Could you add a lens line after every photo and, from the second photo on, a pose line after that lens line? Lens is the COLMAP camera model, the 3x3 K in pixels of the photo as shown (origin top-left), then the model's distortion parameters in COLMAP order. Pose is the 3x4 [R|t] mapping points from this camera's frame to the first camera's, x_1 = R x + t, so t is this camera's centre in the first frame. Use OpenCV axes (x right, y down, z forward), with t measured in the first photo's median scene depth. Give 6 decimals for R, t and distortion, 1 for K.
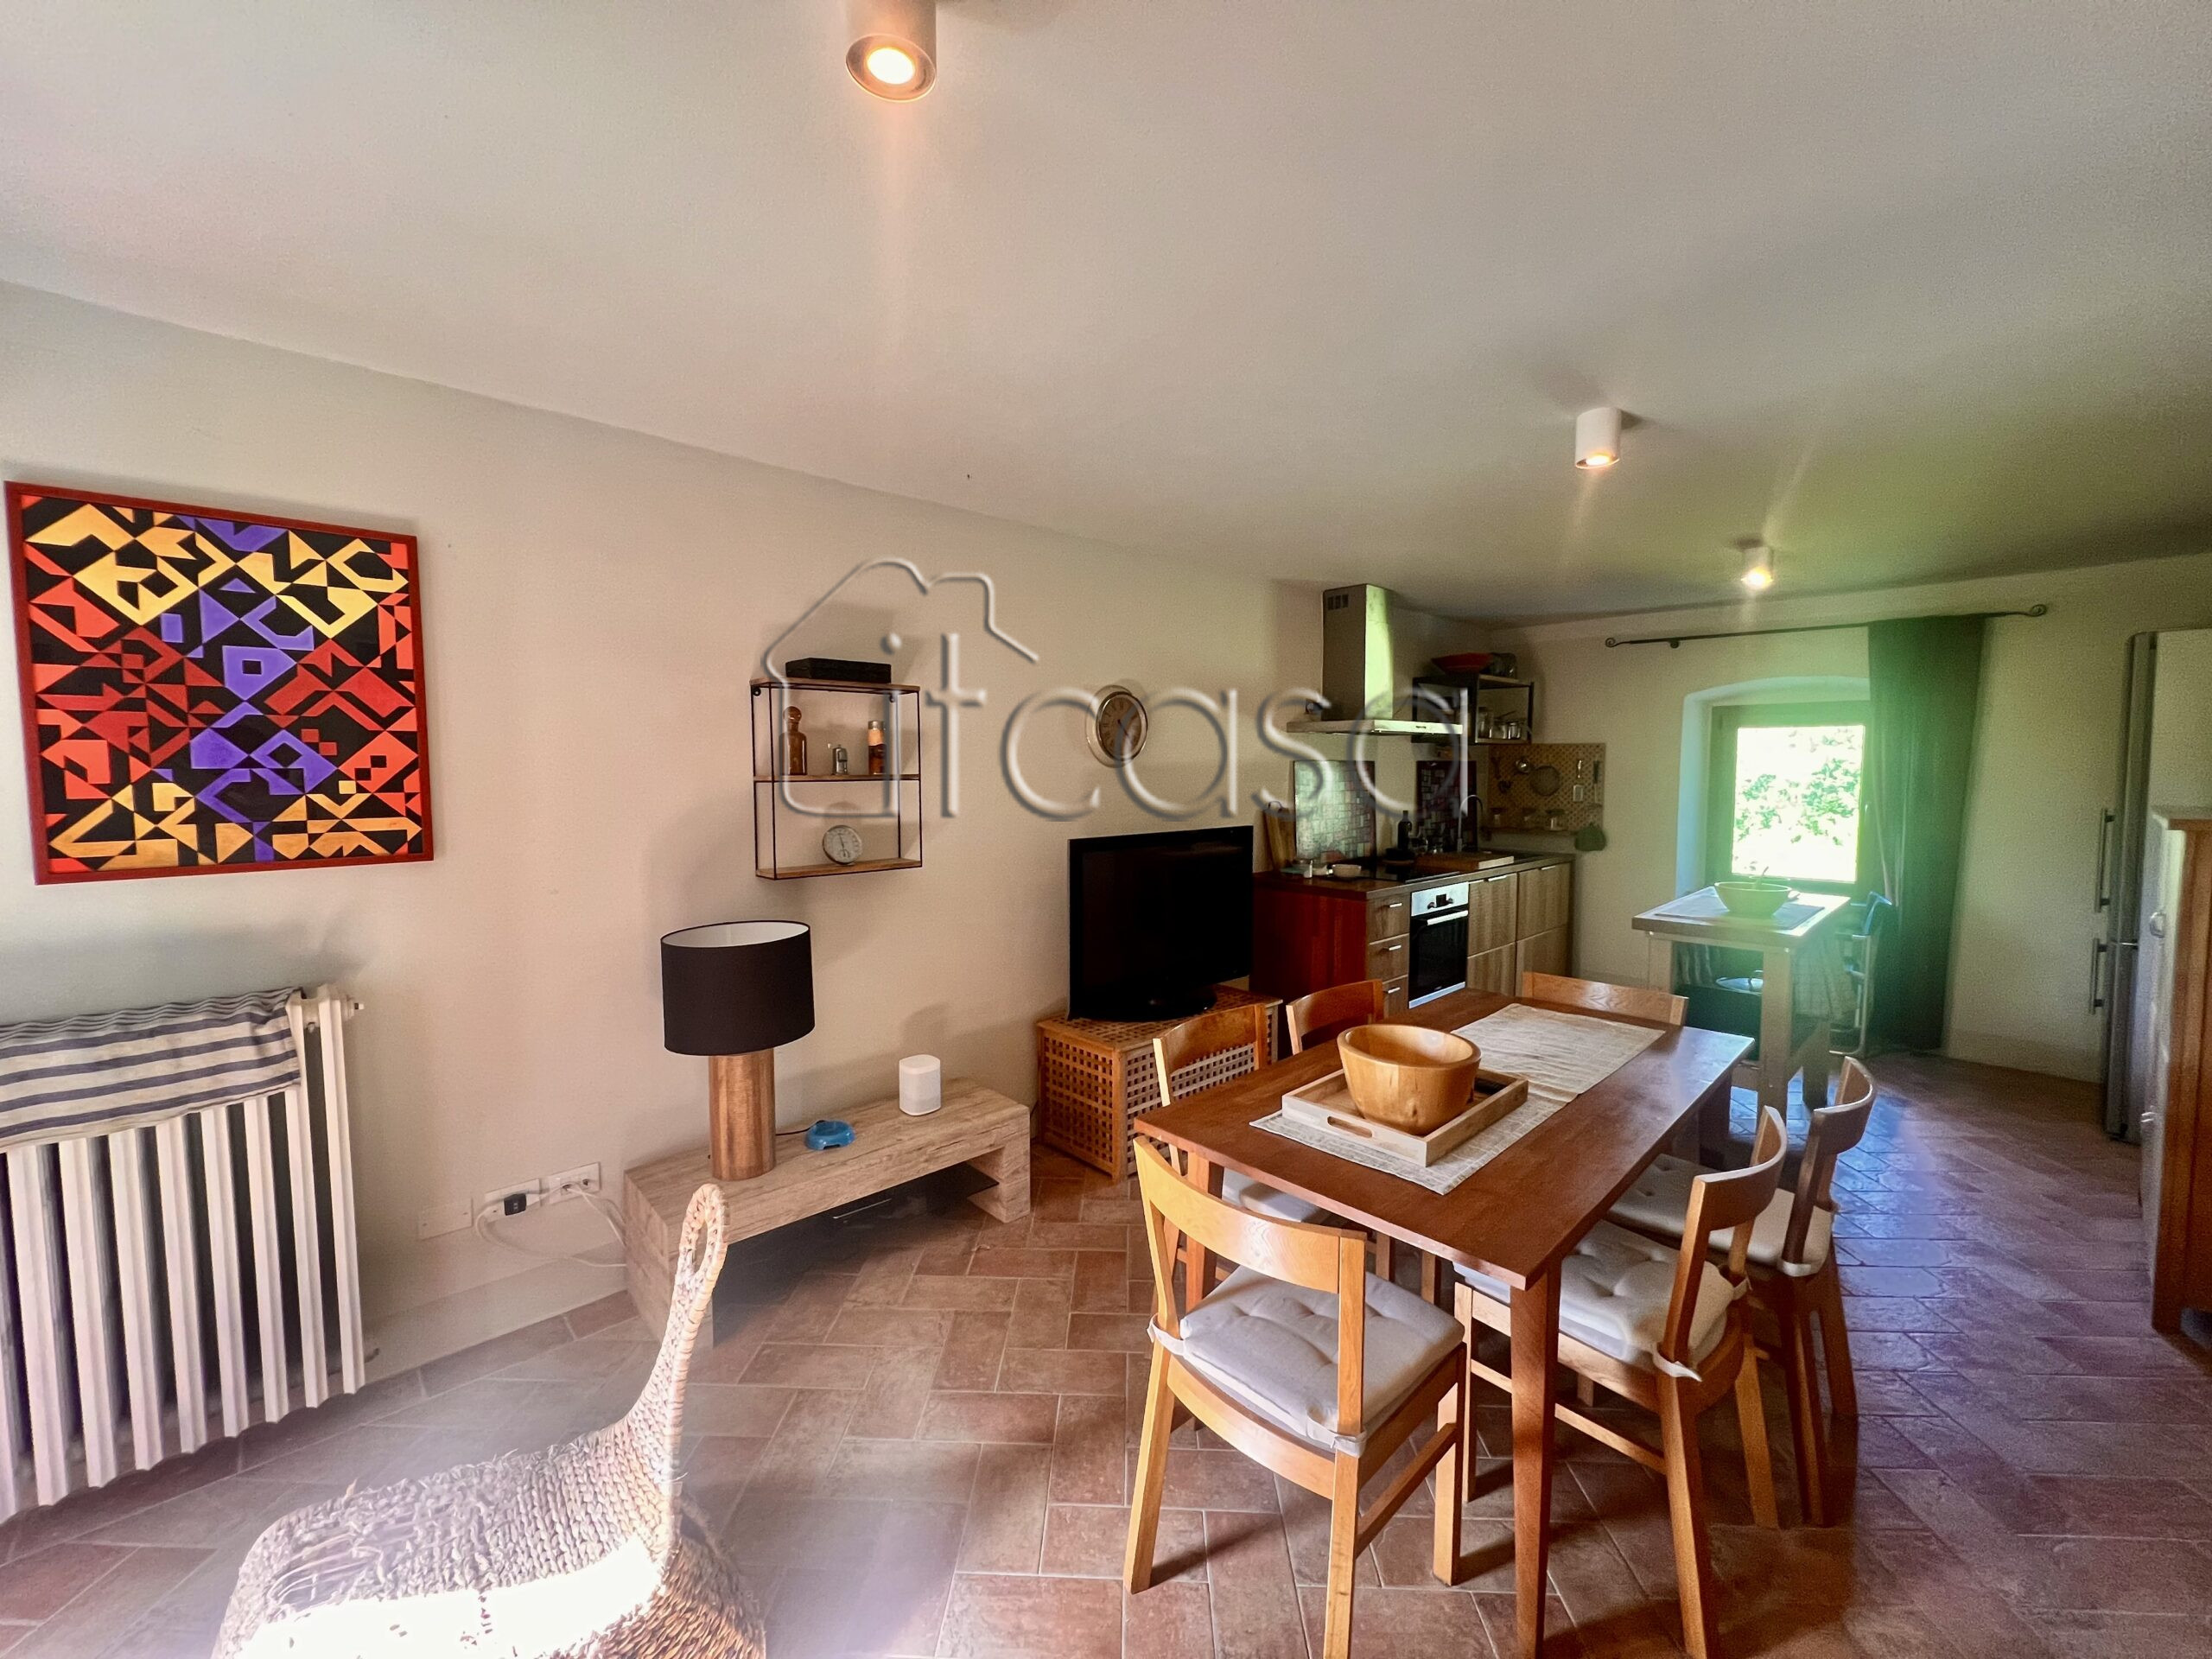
lens RADIAL K [[885.5, 0, 1097.3], [0, 885.5, 819.3], [0, 0, 1]] dist [-0.002825, -0.000078]
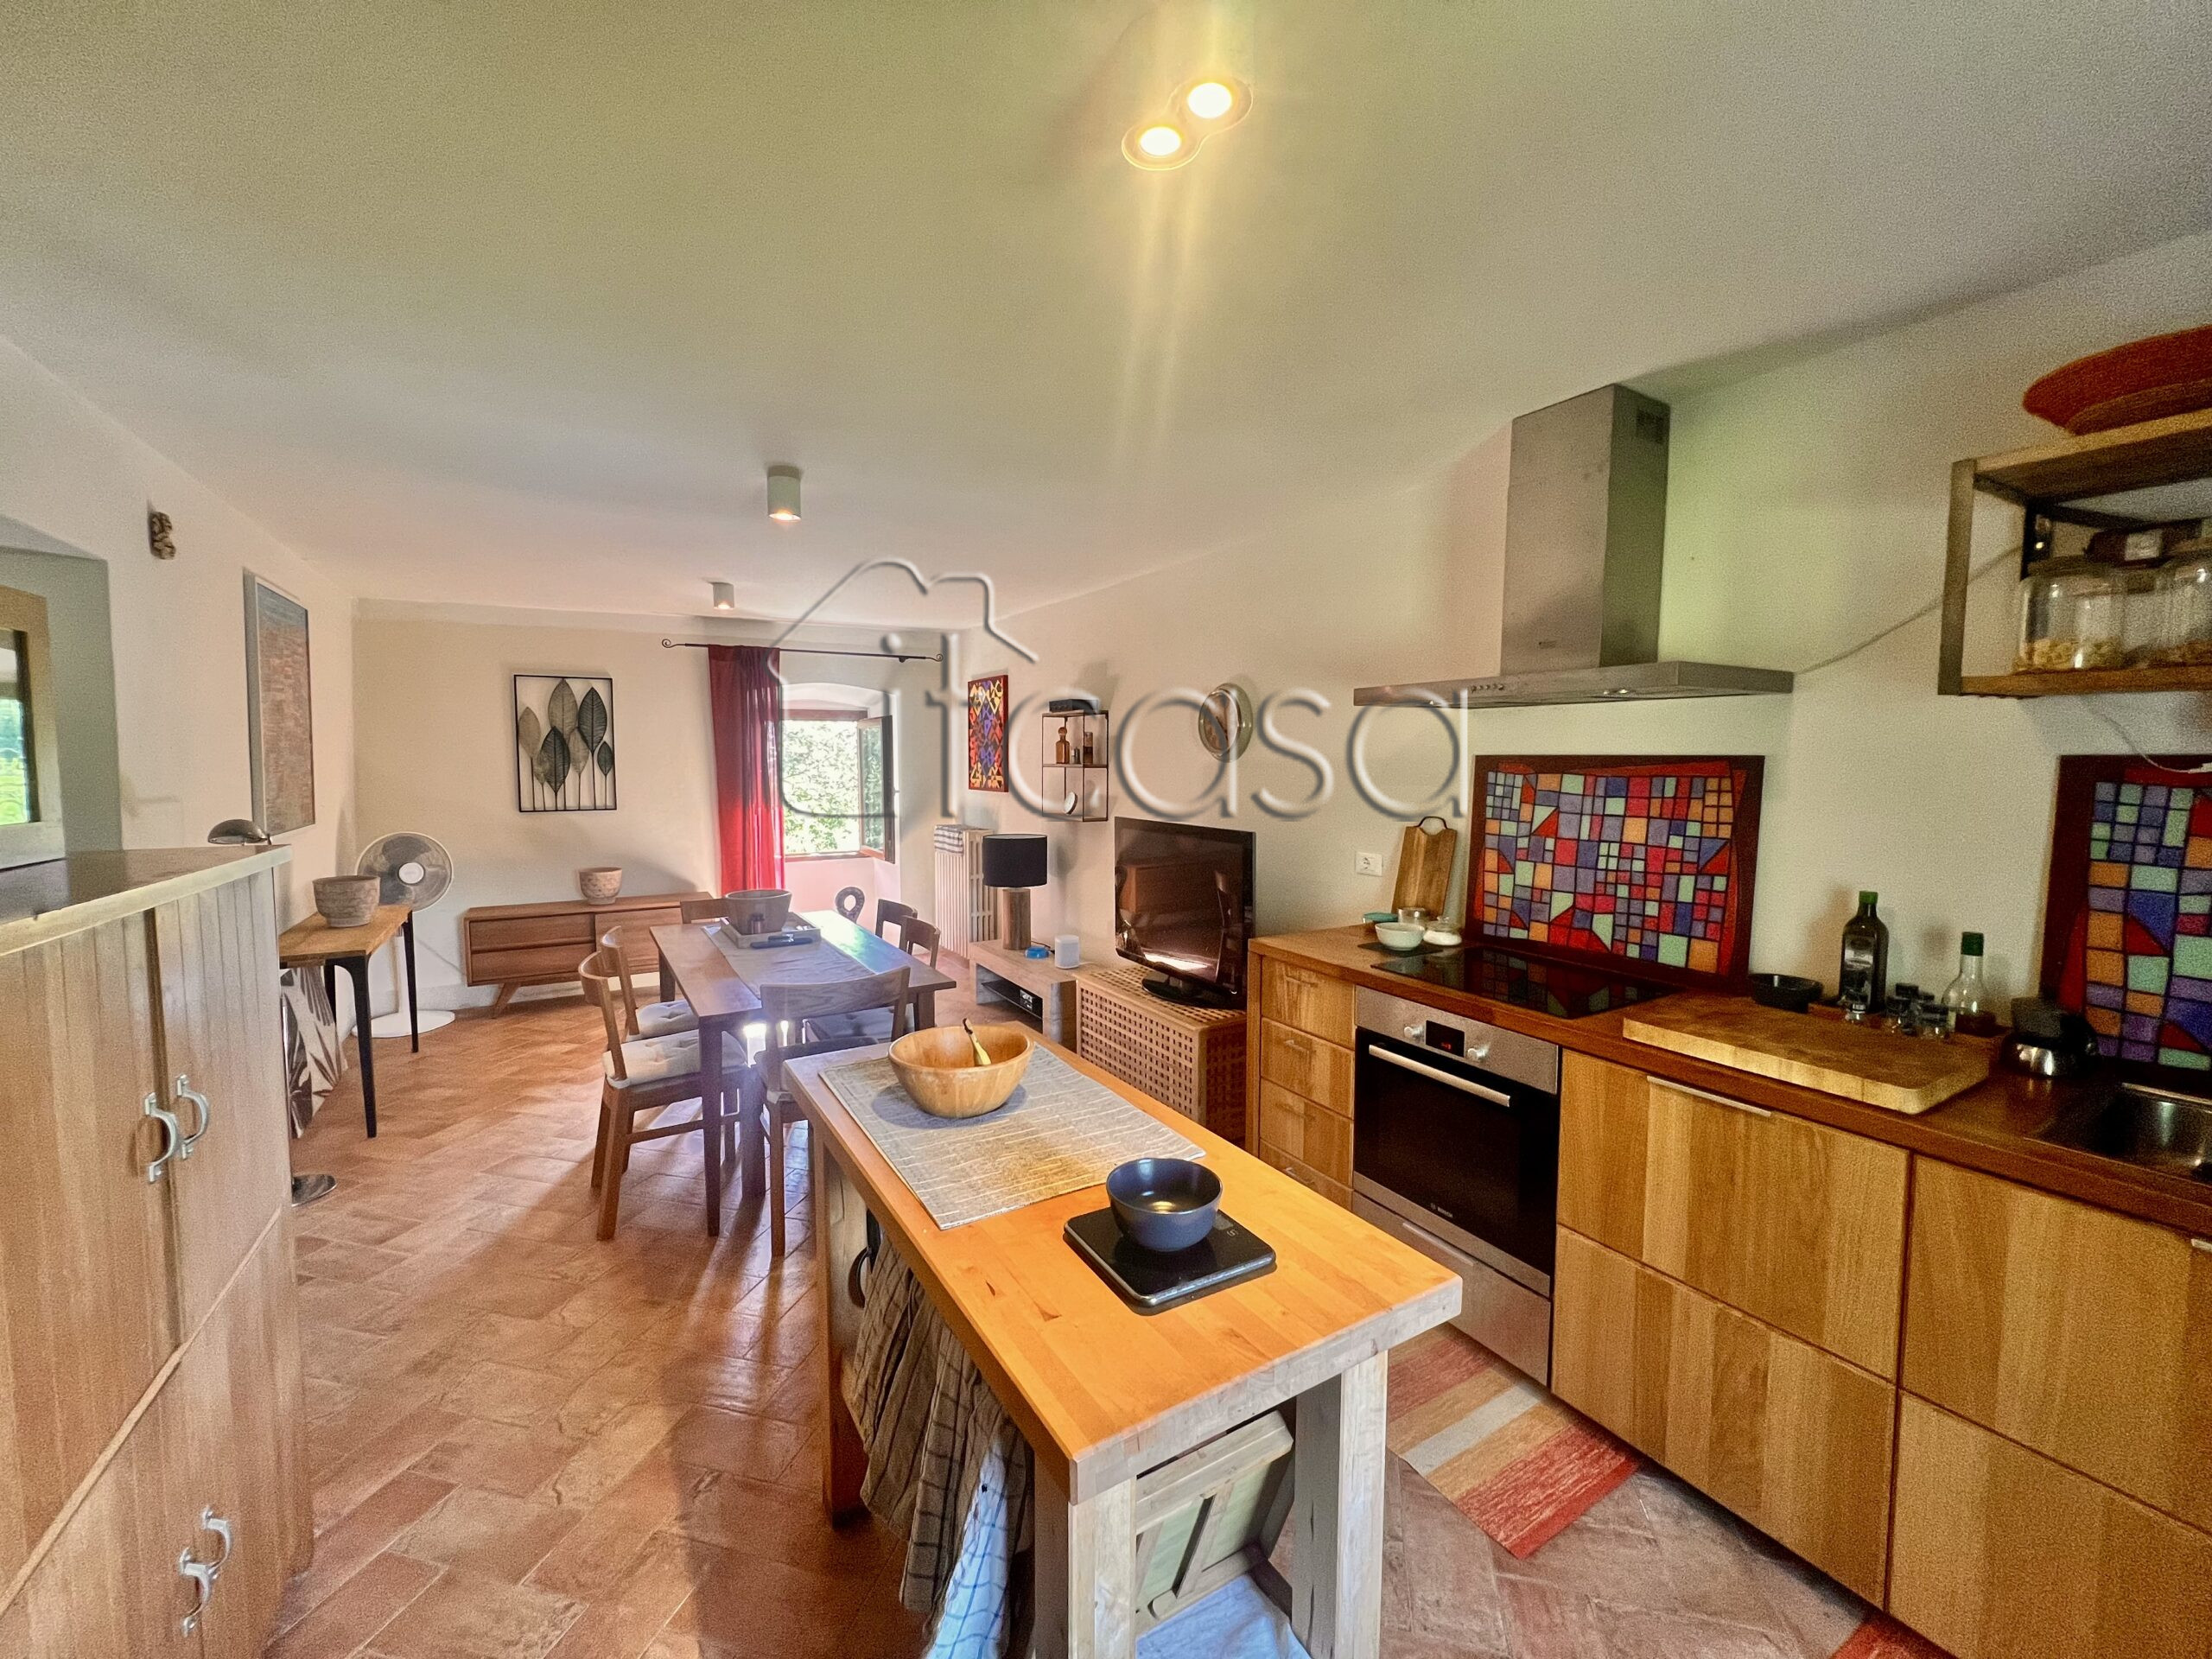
lens RADIAL K [[885.5, 0, 1101.6], [0, 885.5, 820.6], [0, 0, 1]] dist [-0.002825, -0.000078]
pose [[-0.246129, 0.075658, -0.966280, 1.155503], [-0.062419, 0.993642, 0.093699, -0.082018], [0.967225, 0.083376, -0.239842, 1.211881]]
